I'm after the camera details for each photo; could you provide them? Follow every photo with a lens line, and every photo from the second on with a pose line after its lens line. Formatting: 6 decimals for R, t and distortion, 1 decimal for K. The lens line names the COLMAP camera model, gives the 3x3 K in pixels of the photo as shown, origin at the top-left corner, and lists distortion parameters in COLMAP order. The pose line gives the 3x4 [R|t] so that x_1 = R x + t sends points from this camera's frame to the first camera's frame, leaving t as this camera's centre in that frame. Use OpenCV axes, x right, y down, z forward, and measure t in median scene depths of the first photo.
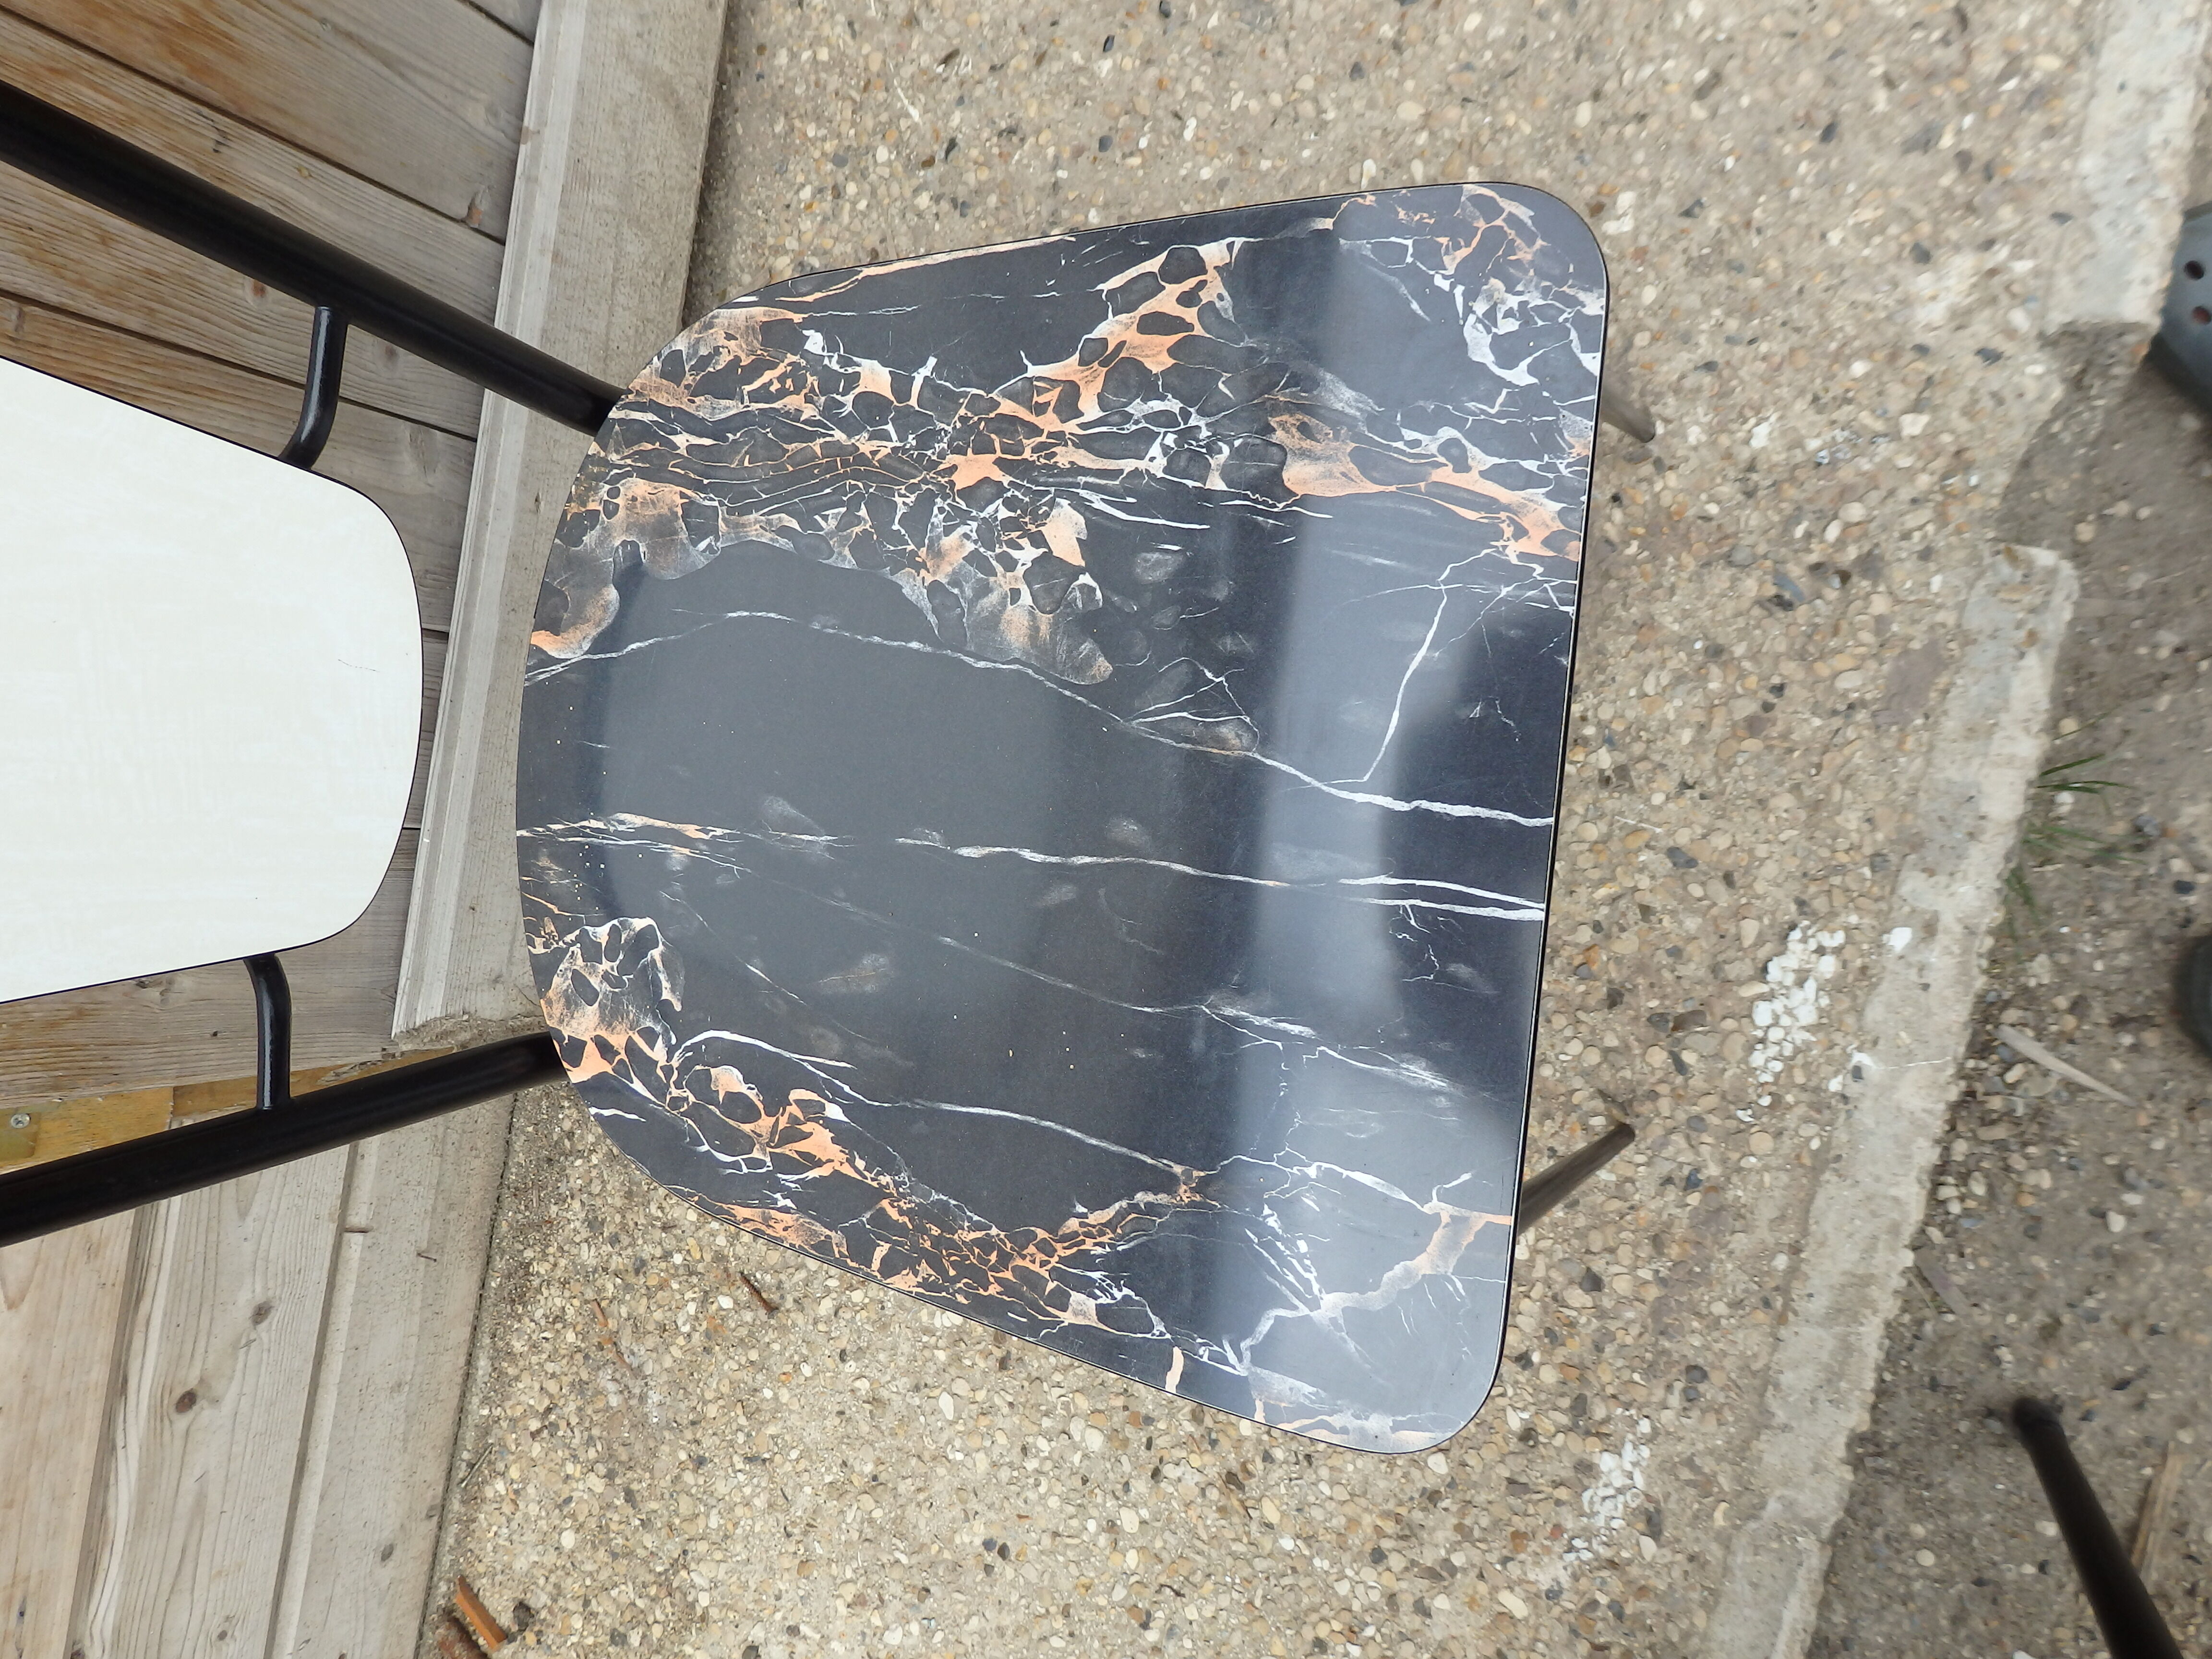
lens RADIAL K [[1672.7, 0, 1117.5], [0, 1672.7, 829.8], [0, 0, 1]] dist [0.011245, 0.002857]
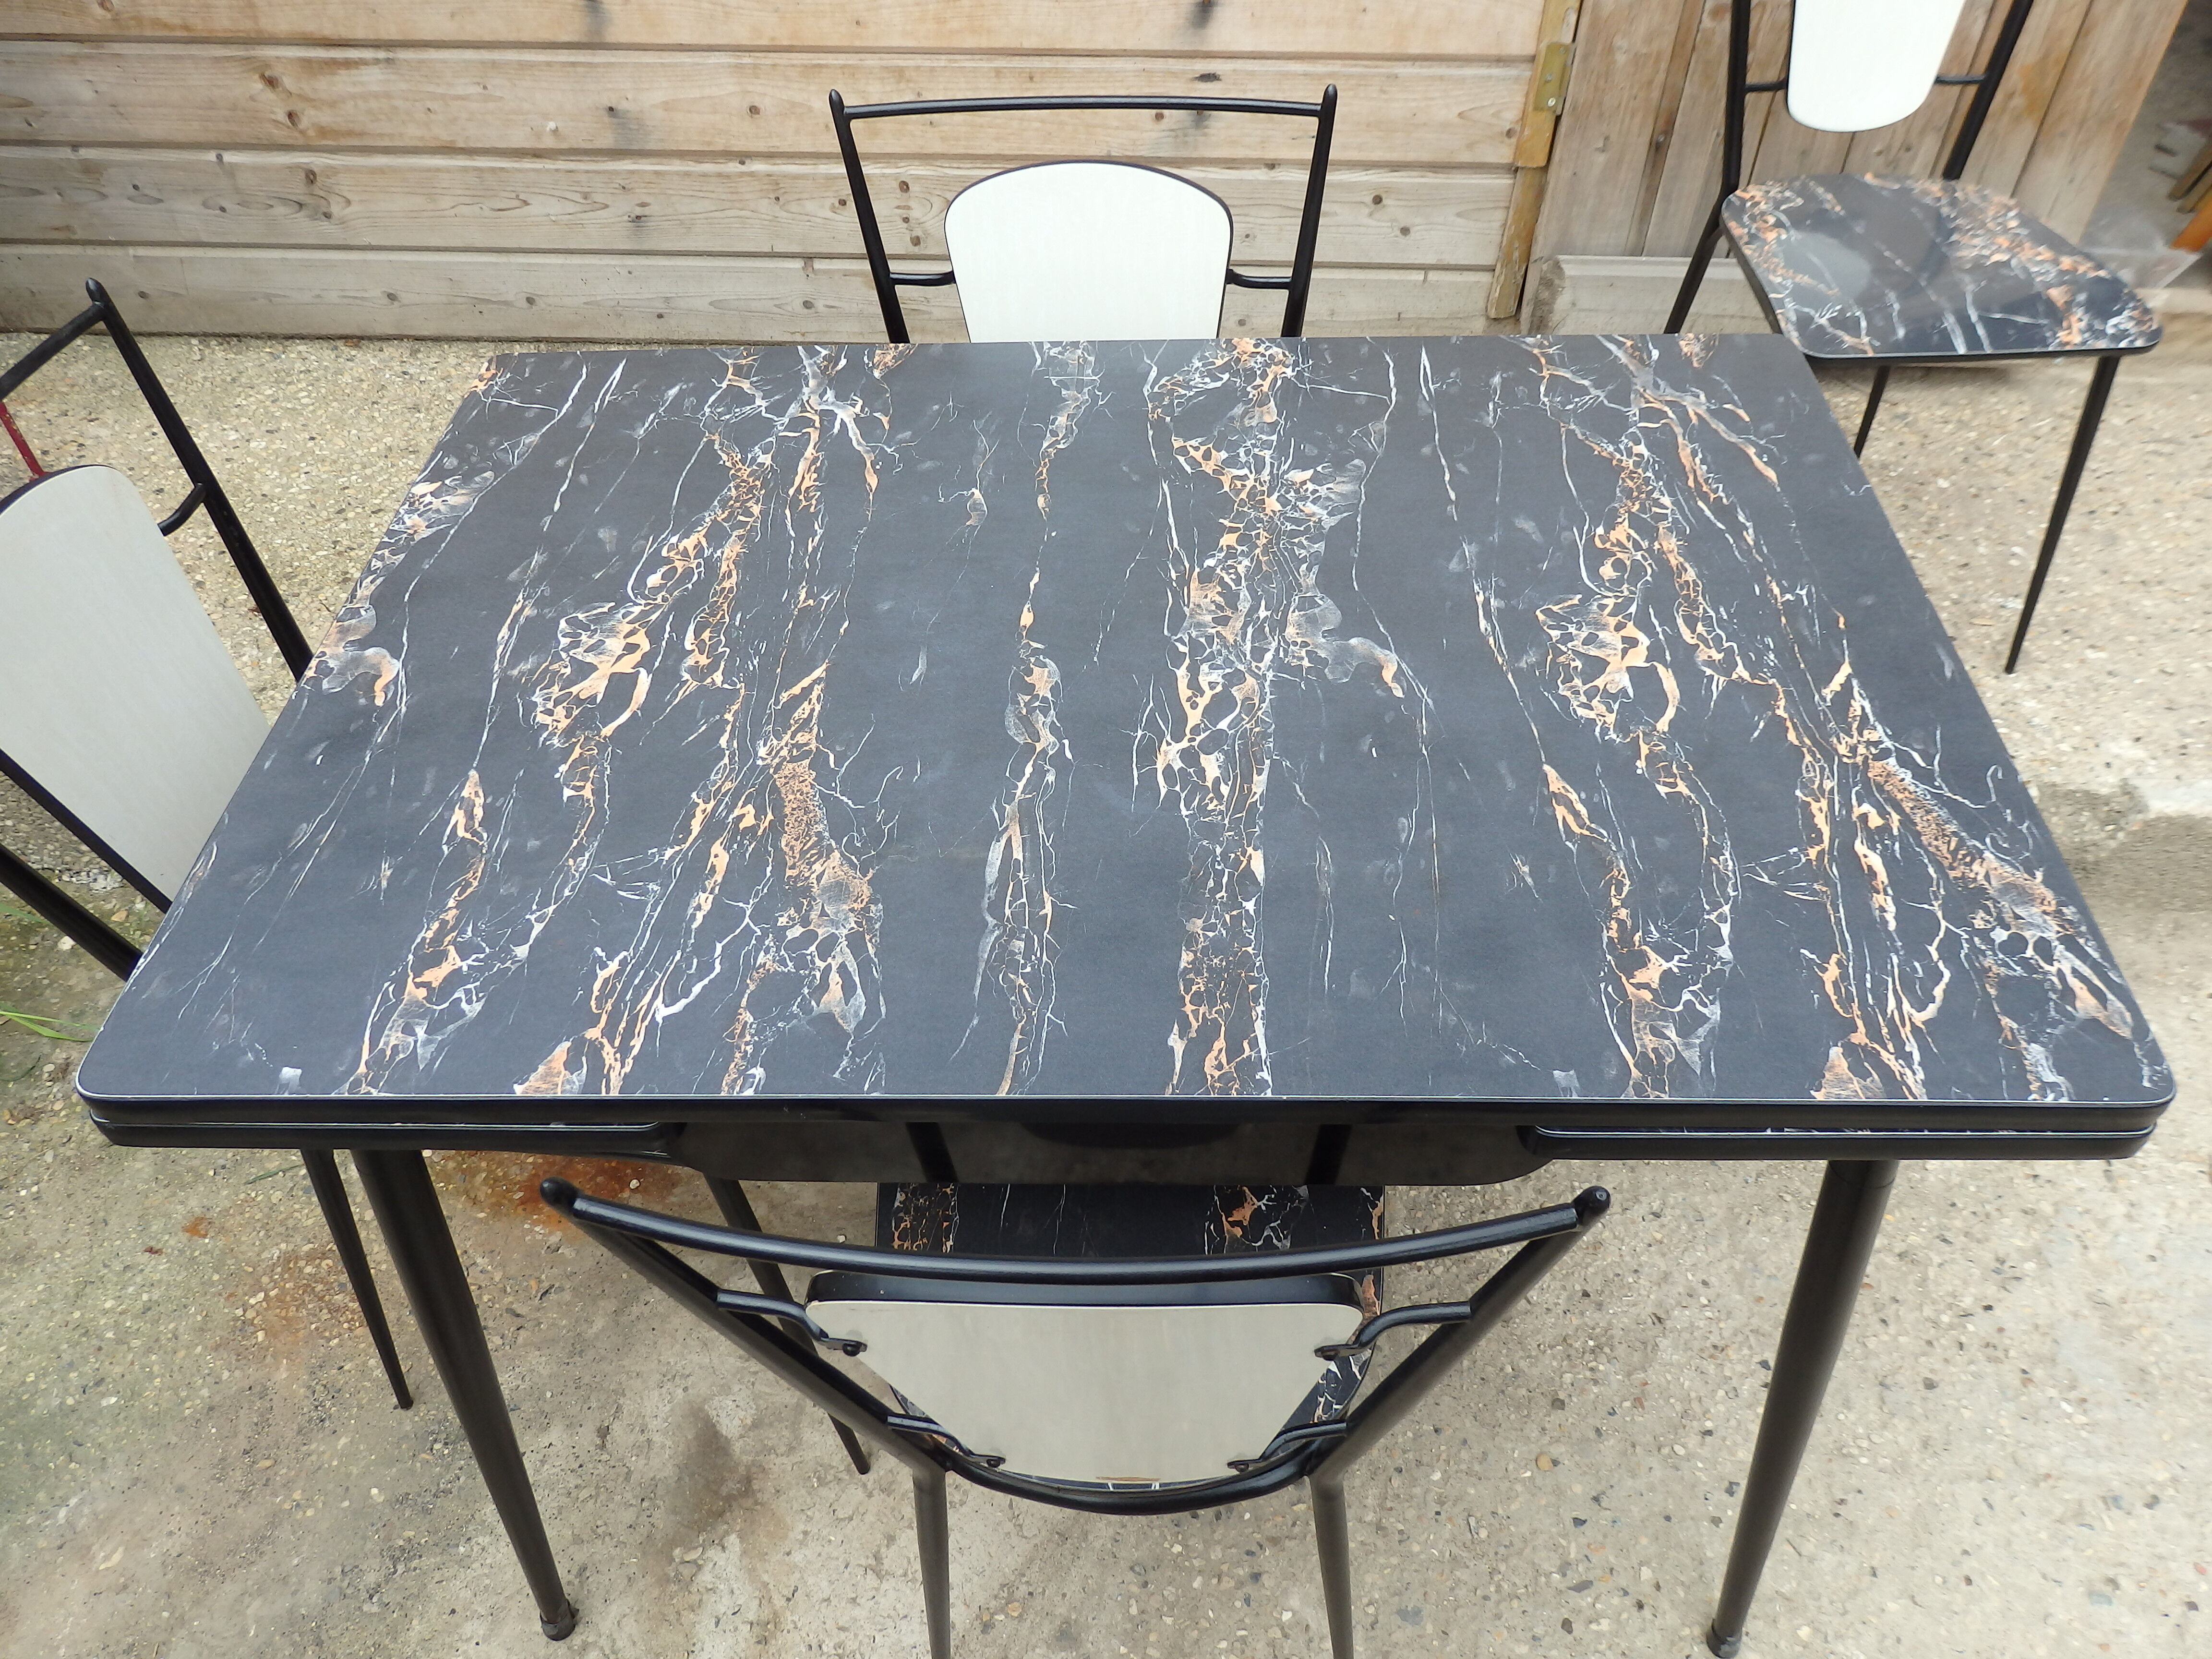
lens RADIAL K [[1672.7, 0, 1117.5], [0, 1672.7, 829.8], [0, 0, 1]] dist [0.011245, 0.002857]
pose [[0.158740, 0.924607, -0.346271, 1.098941], [-0.984899, 0.123747, -0.121078, 1.214910], [-0.069100, 0.360262, 0.930288, -0.887780]]
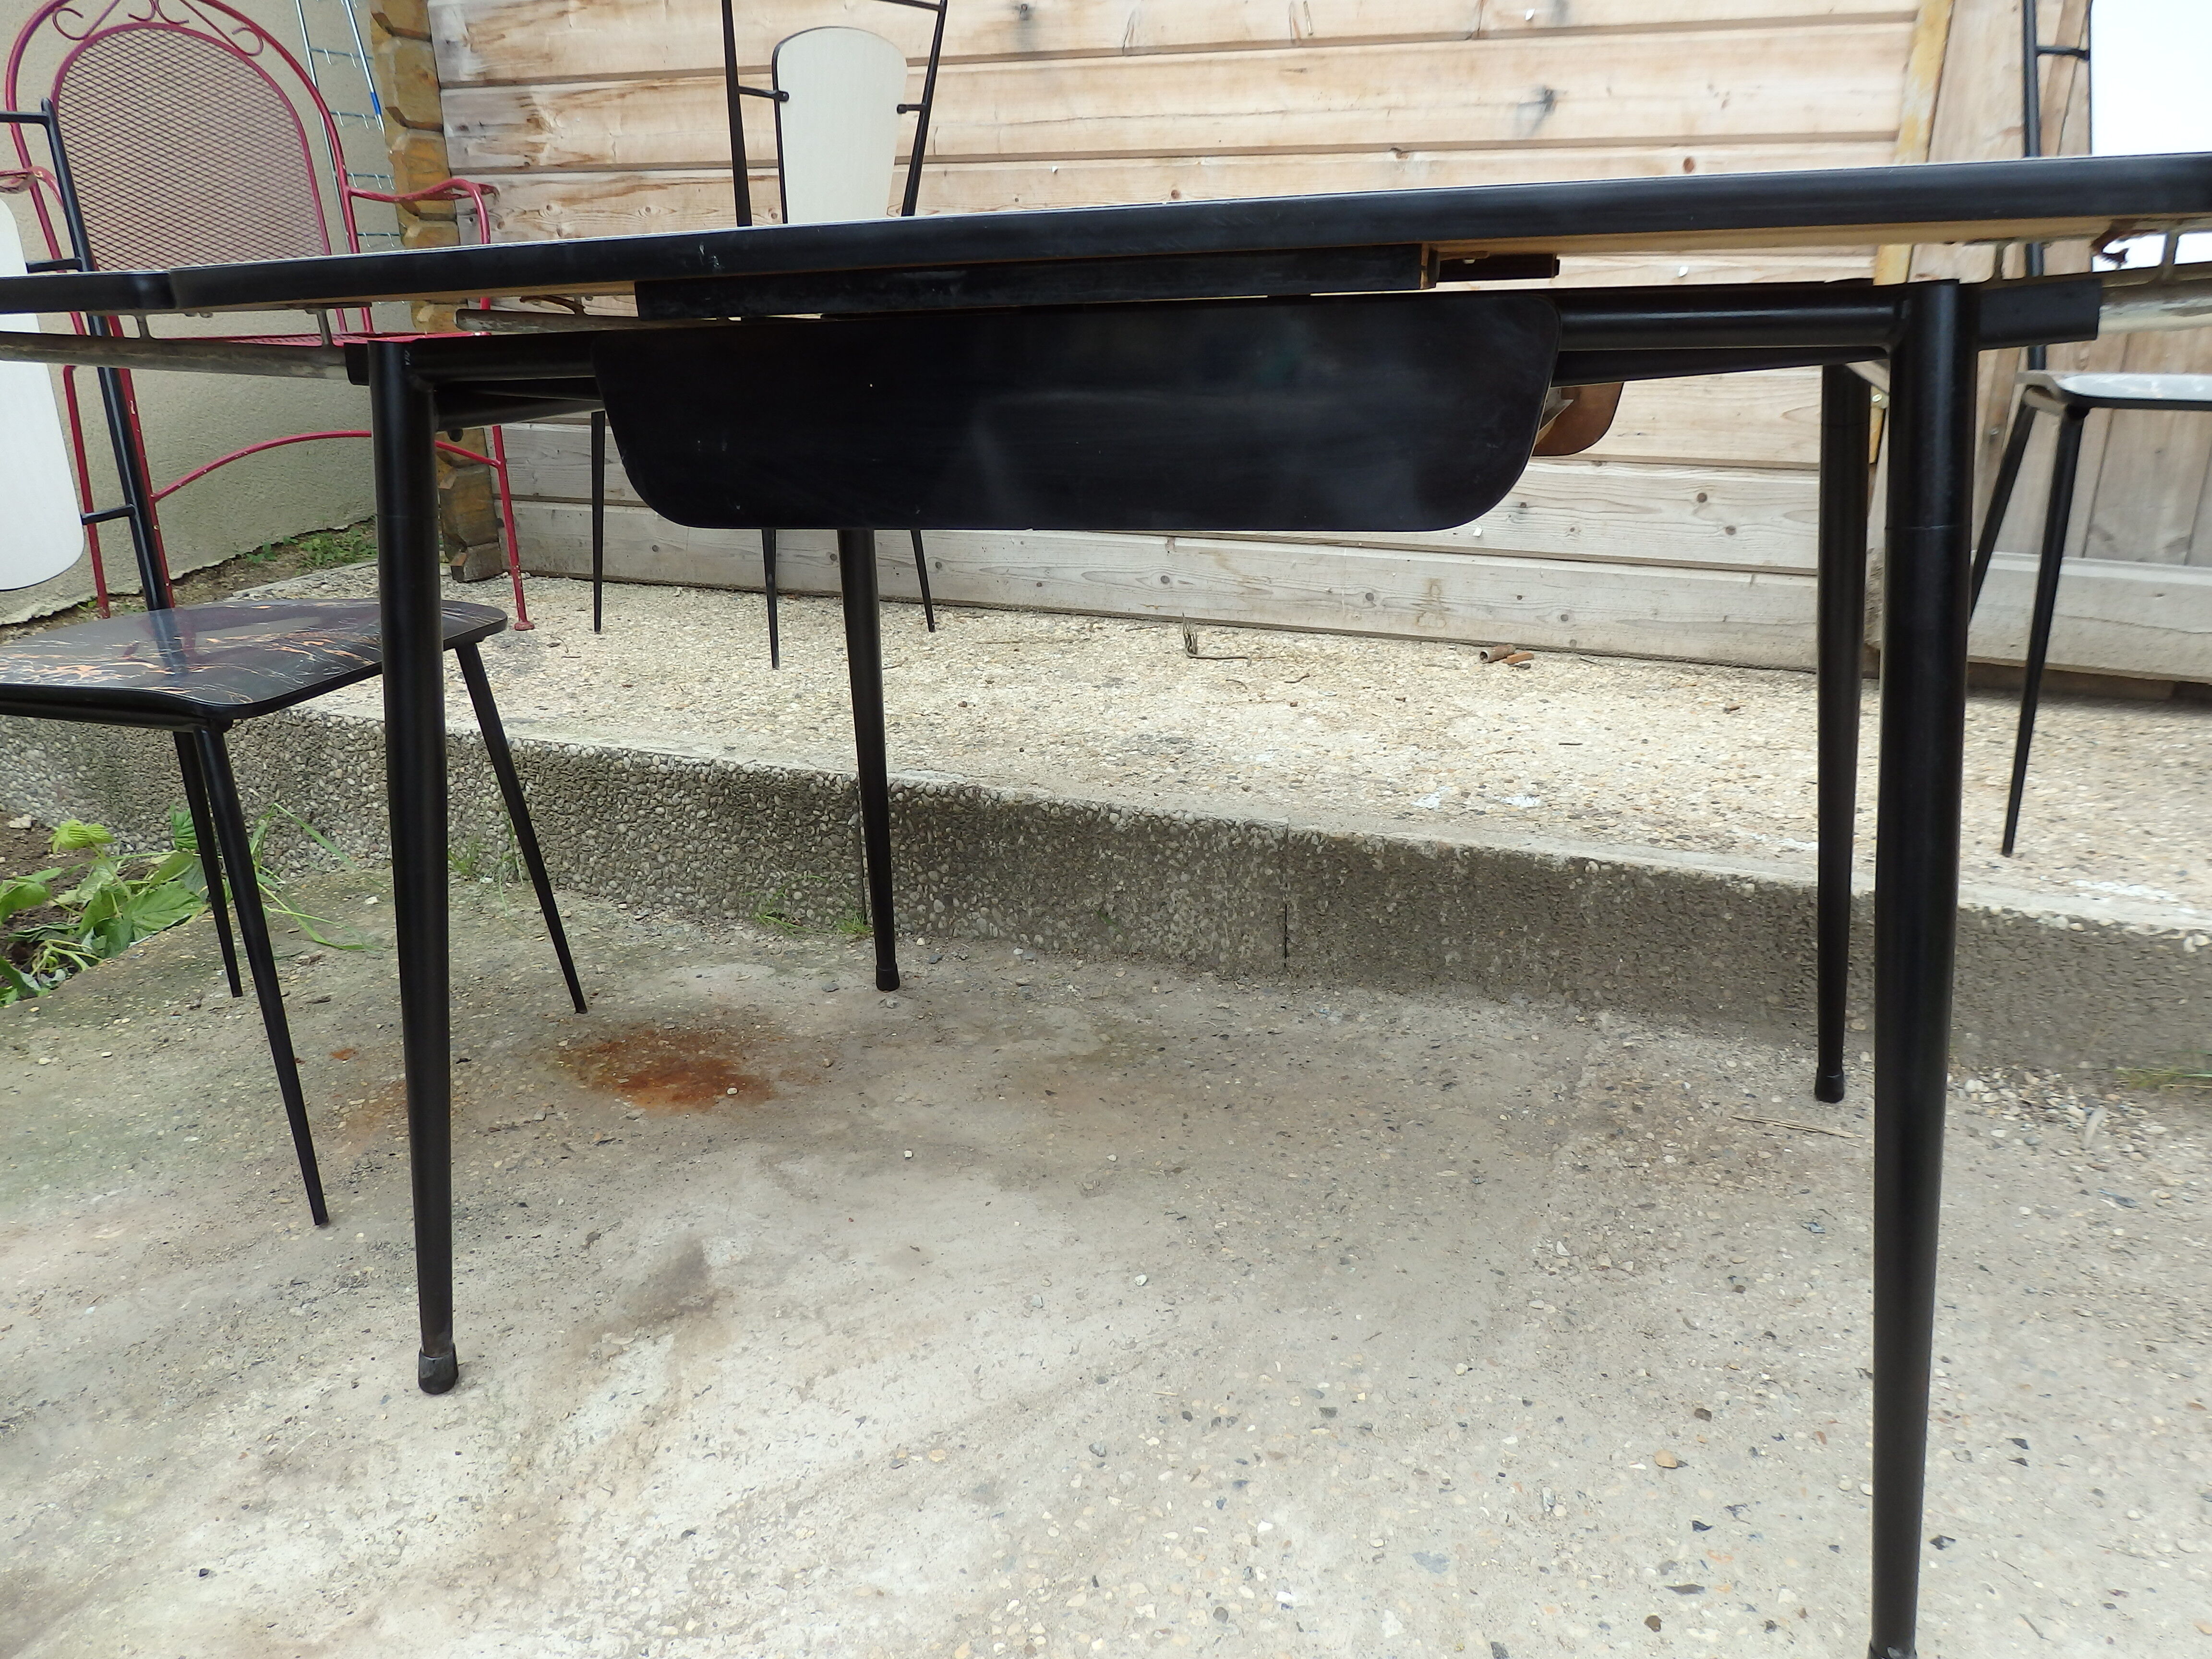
lens RADIAL K [[1658.8, 0, 1106.0], [0, 1658.8, 829.5], [0, 0, 1]] dist [0.003990, 0.003661]
pose [[-0.138596, 0.673178, -0.726377, 1.796195], [-0.988479, -0.048973, 0.143219, 0.925495], [0.060839, 0.737857, 0.672209, -0.317863]]
